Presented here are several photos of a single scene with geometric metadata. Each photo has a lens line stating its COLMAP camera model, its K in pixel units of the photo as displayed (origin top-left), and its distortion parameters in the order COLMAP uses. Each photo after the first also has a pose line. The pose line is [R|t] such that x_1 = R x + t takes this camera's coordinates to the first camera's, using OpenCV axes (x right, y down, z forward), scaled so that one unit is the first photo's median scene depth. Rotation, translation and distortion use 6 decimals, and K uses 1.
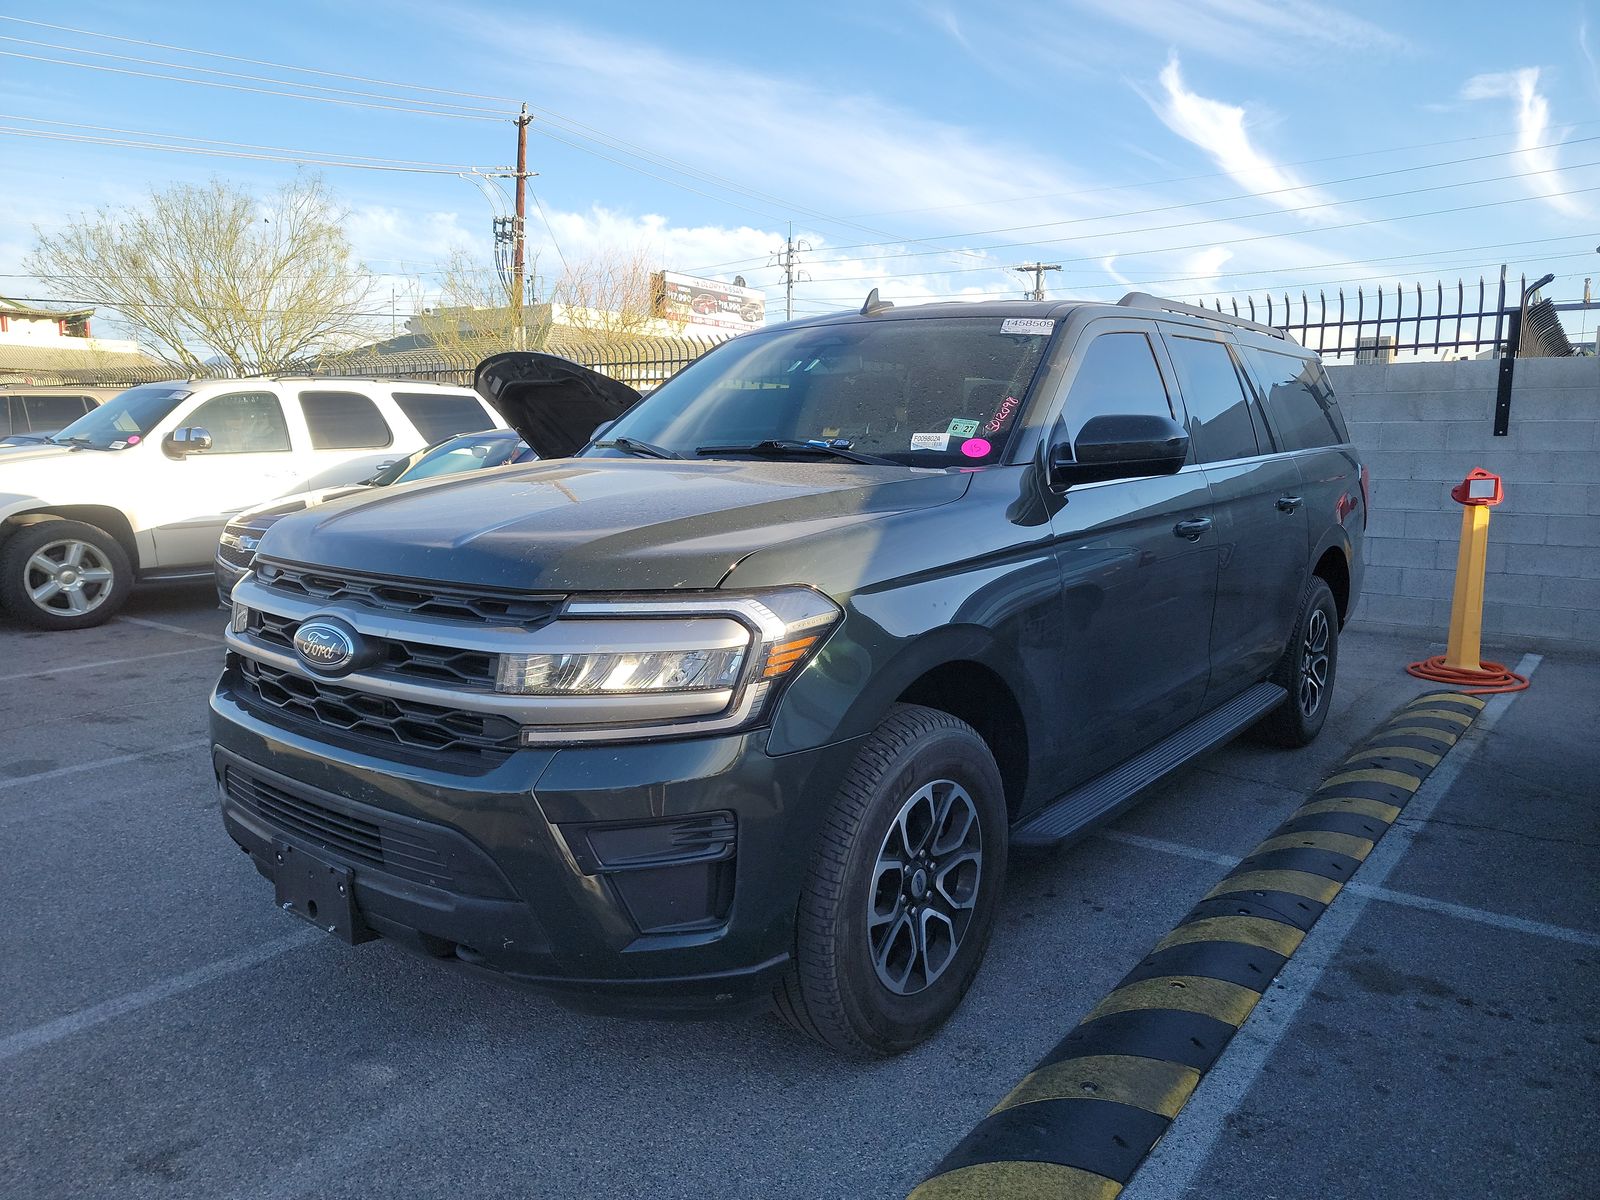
lens RADIAL K [[1131.2, 0, 800.0], [0, 1131.2, 600.0], [0, 0, 1]] dist [0.035782, -0.007278]
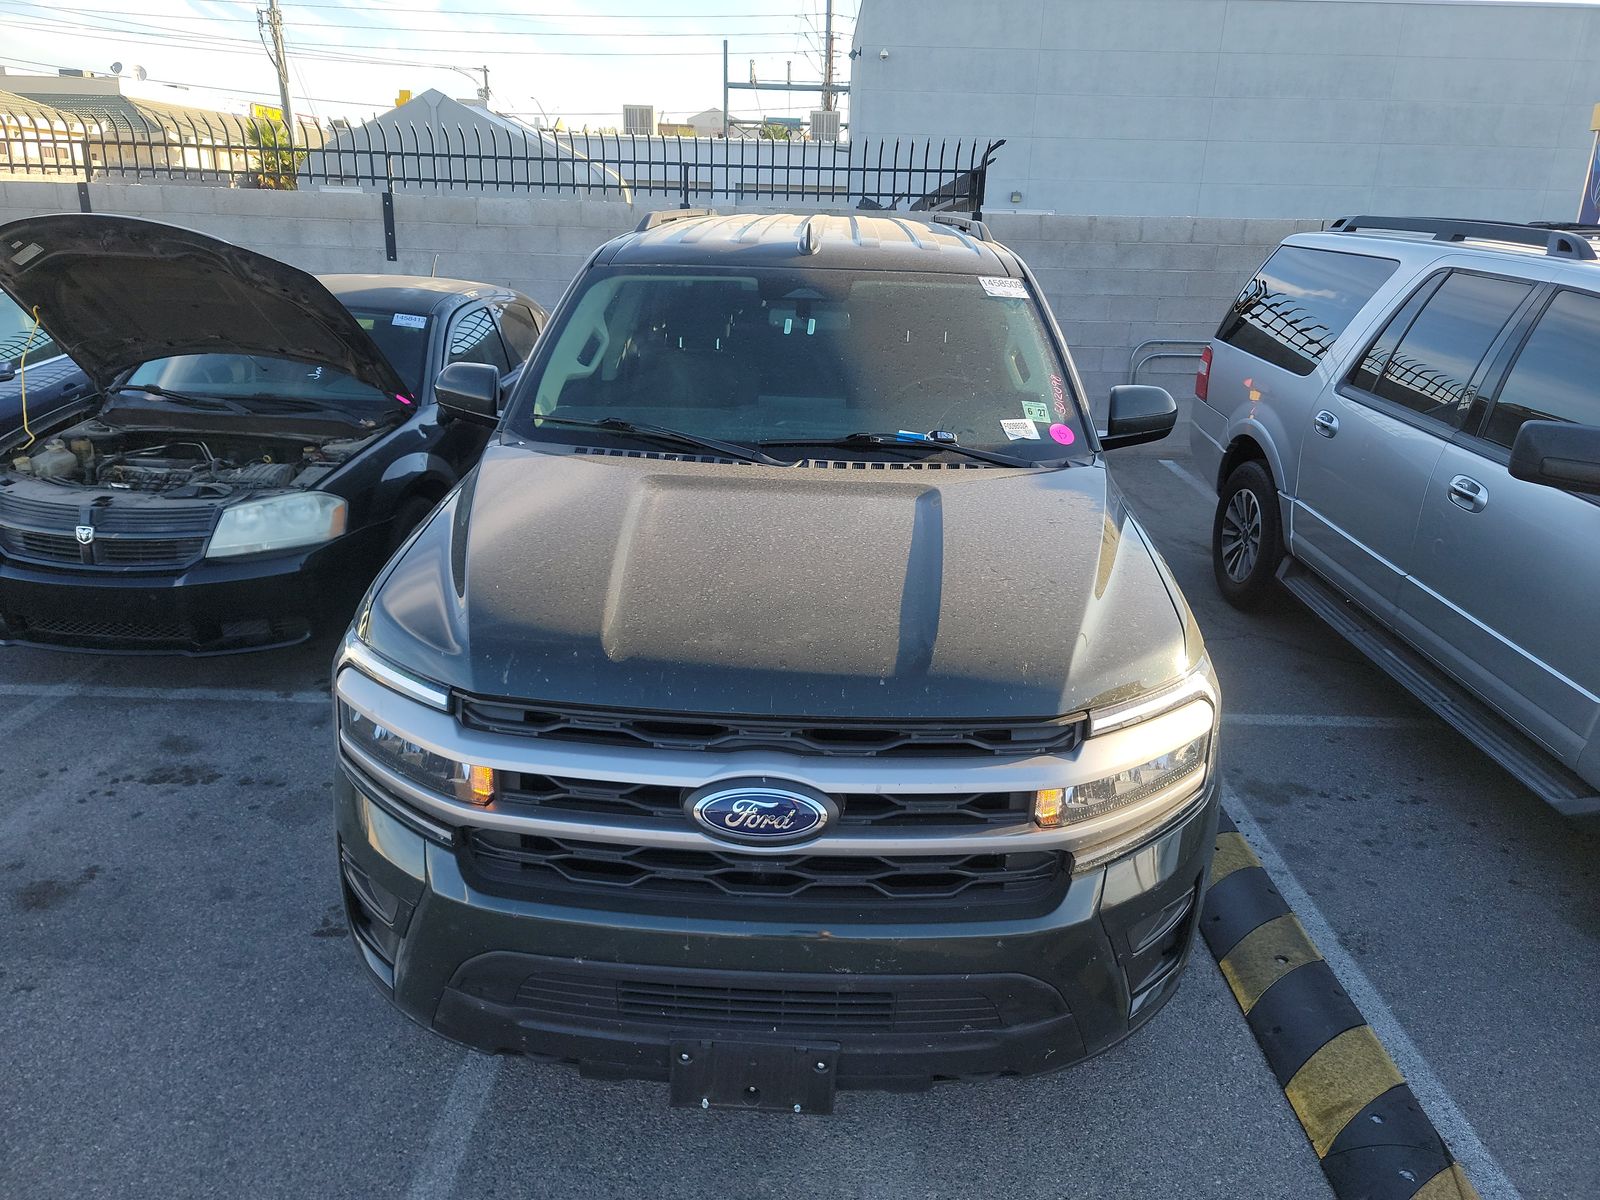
lens RADIAL K [[1131.2, 0, 800.0], [0, 1131.2, 600.0], [0, 0, 1]] dist [0.035782, -0.007278]
pose [[0.797323, -0.185012, 0.574497, -0.865014], [0.058253, 0.971004, 0.231857, -0.310142], [-0.600735, -0.151399, 0.784981, 0.365016]]
